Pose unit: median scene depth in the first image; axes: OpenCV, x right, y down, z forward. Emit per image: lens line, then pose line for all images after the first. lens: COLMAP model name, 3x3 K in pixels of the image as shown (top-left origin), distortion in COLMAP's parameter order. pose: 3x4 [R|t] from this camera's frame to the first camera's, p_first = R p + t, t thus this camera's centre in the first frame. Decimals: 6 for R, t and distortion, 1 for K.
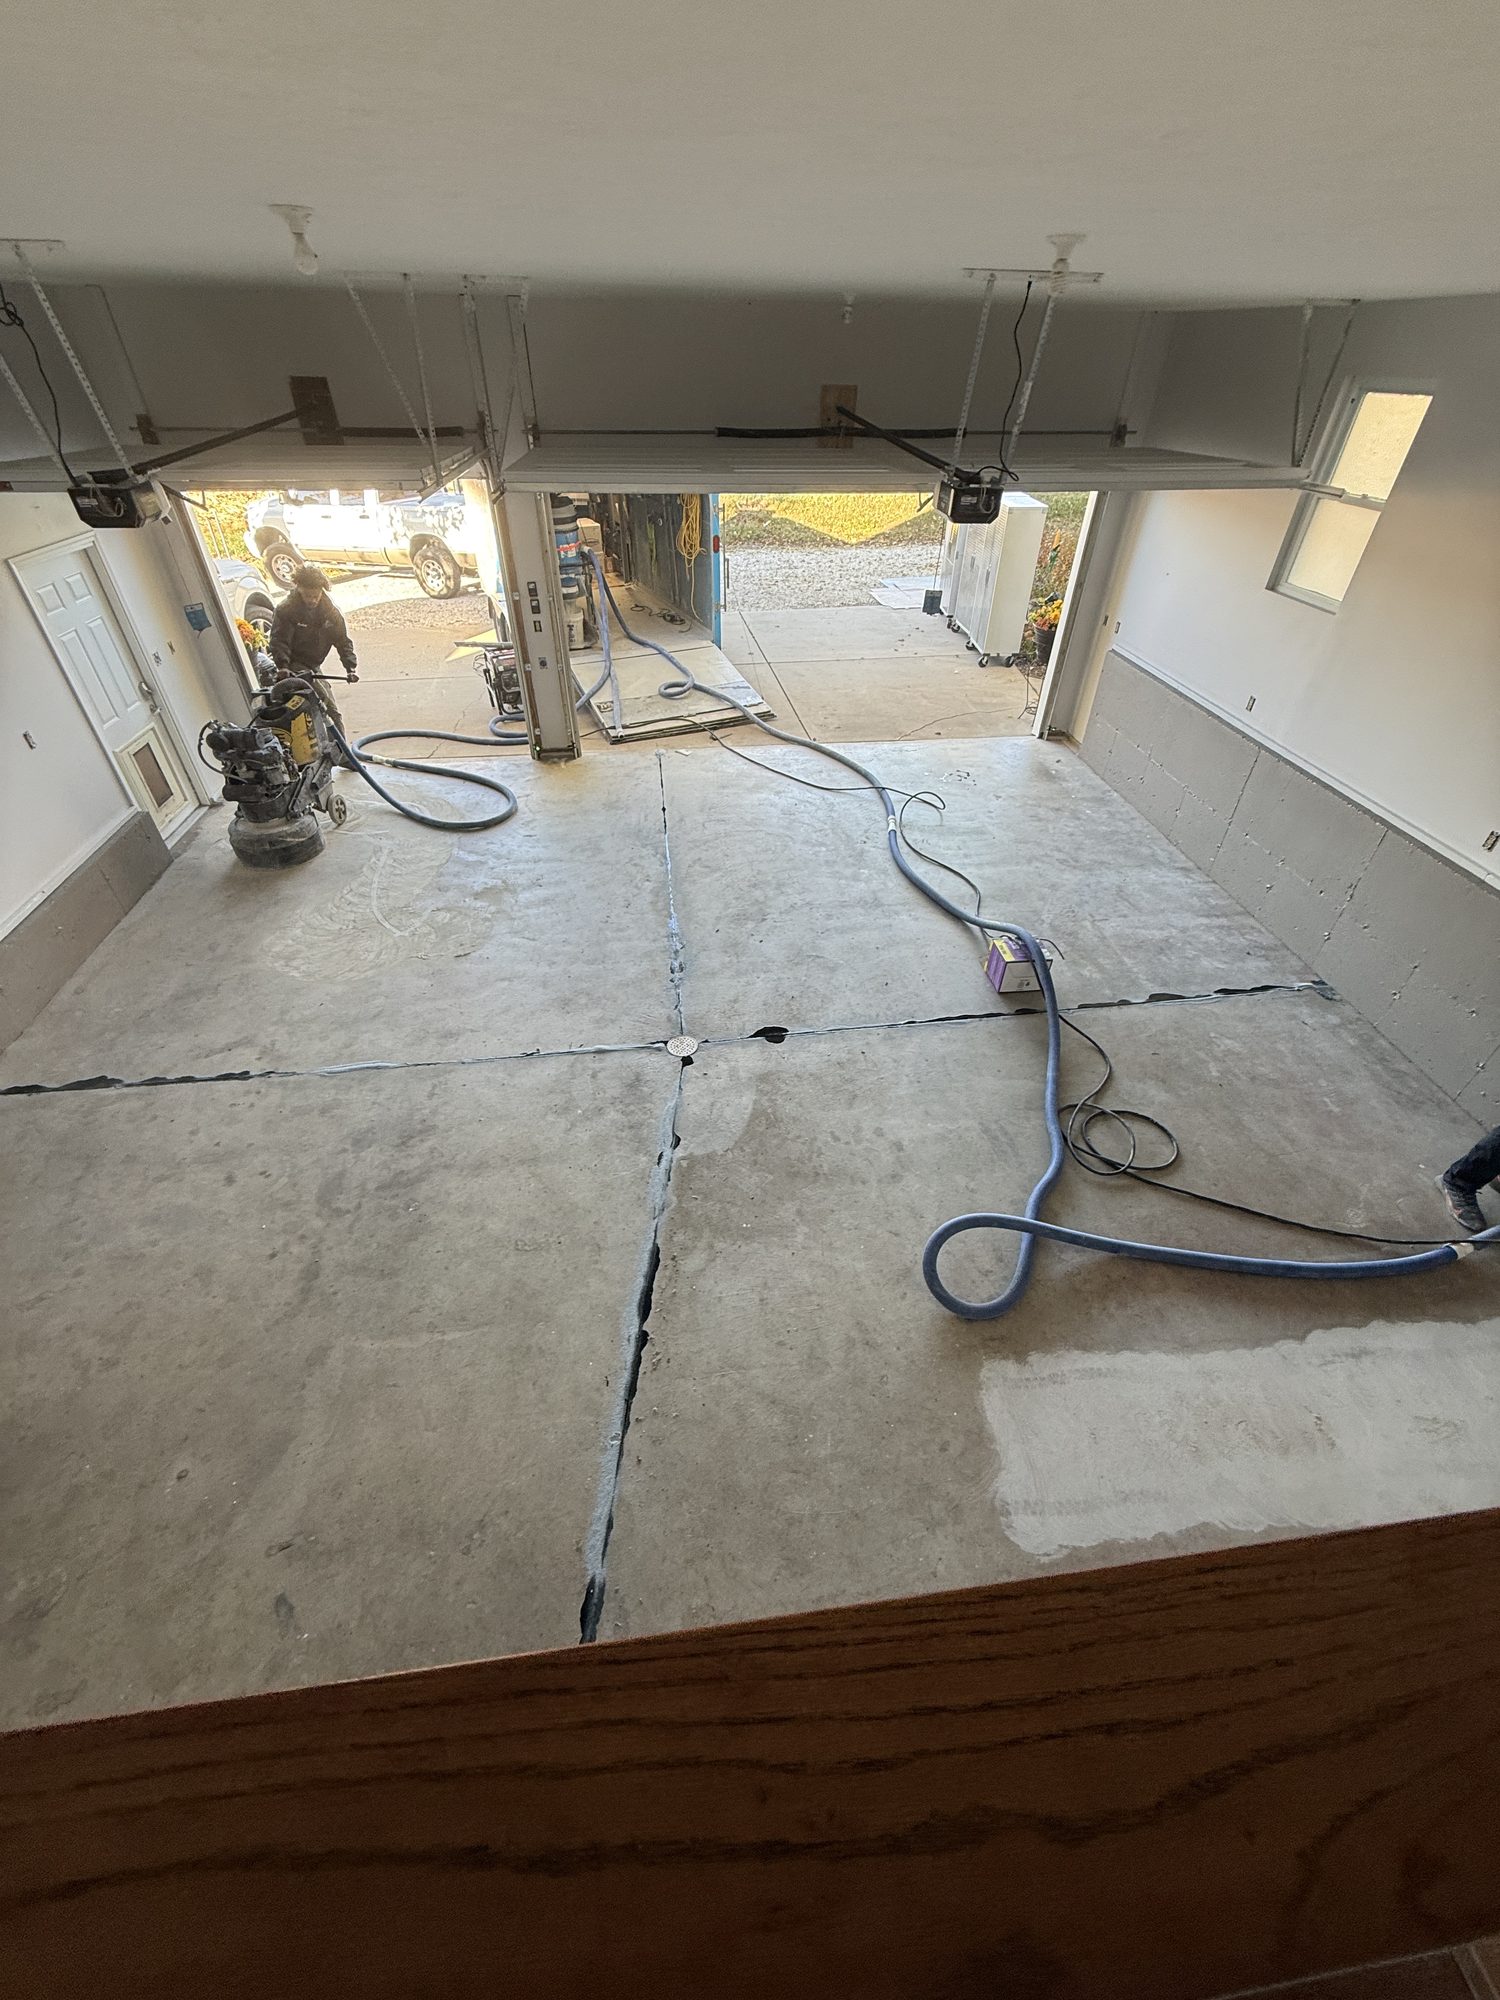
lens RADIAL K [[793.9, 0, 748.9], [0, 793.9, 992.9], [0, 0, 1]] dist [0.006765, -0.001059]
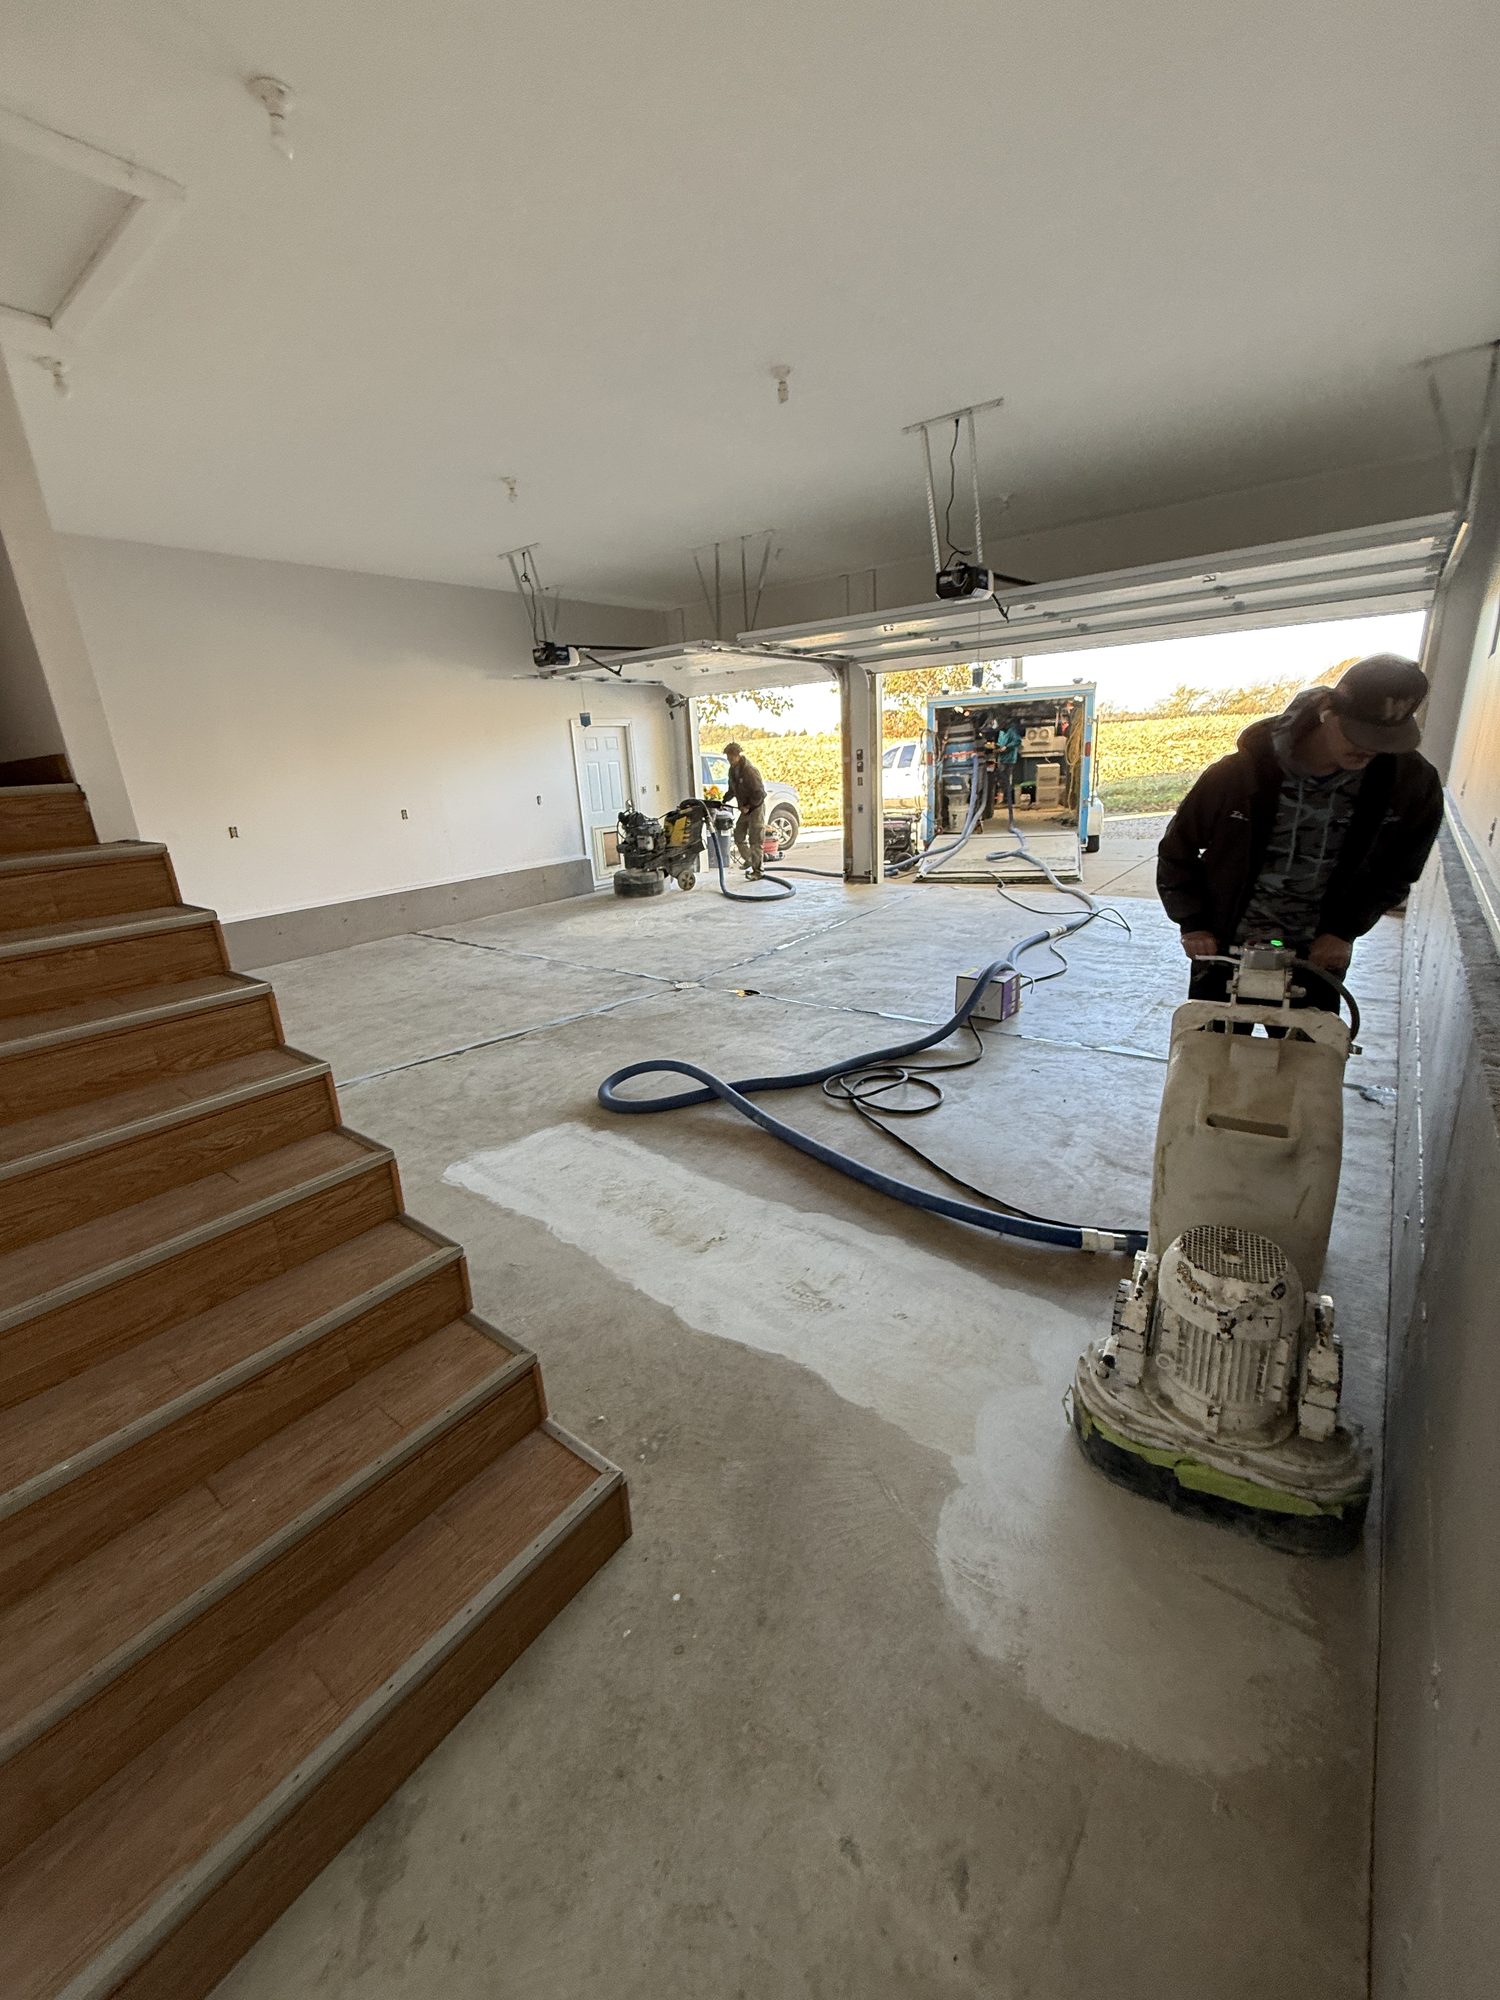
lens RADIAL K [[793.9, 0, 747.7], [0, 793.9, 999.5], [0, 0, 1]] dist [0.006765, -0.001059]
pose [[0.706327, 0.160828, -0.689374, 1.035530], [-0.394193, 0.898247, -0.194329, 0.354410], [0.587975, 0.409007, 0.697853, 0.210991]]
